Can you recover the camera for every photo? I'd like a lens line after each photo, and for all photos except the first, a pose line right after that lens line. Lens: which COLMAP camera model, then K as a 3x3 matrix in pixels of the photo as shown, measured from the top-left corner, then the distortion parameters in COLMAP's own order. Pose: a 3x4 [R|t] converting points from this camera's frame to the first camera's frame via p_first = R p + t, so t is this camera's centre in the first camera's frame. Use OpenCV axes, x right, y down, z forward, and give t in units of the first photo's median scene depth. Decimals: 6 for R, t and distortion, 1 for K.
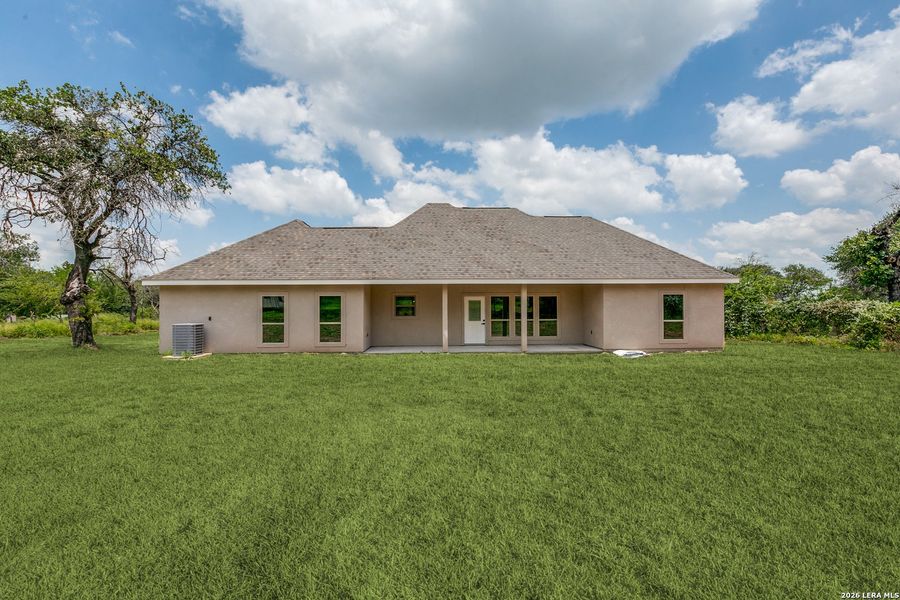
lens RADIAL K [[392.6, 0, 449.4], [0, 392.6, 301.4], [0, 0, 1]] dist [-0.001737, 0.000436]
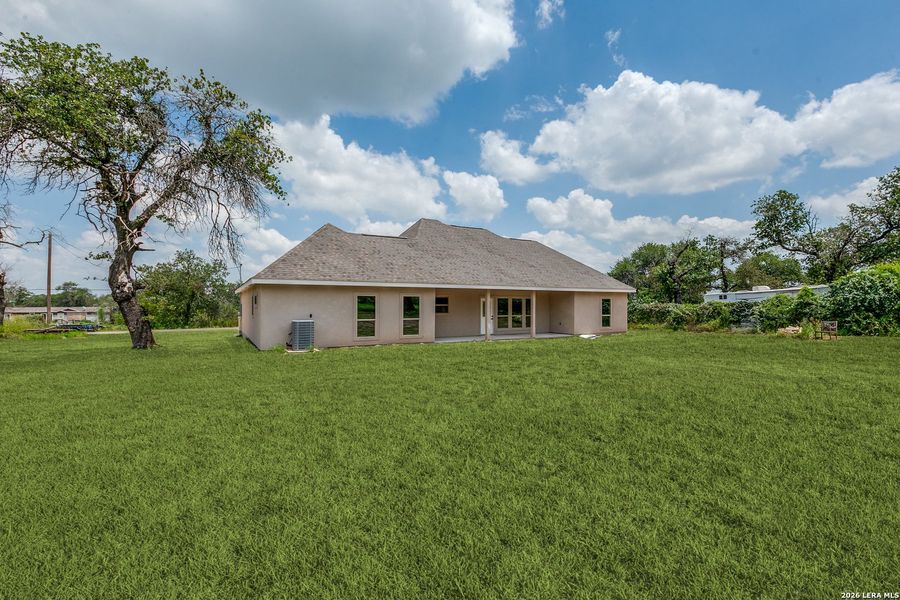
lens RADIAL K [[392.6, 0, 451.0], [0, 392.6, 304.1], [0, 0, 1]] dist [-0.001737, 0.000436]
pose [[0.885609, 0.006279, 0.464390, -0.725487], [-0.008850, 0.999955, 0.003357, 0.003912], [-0.464348, -0.007082, 0.885625, -0.117397]]
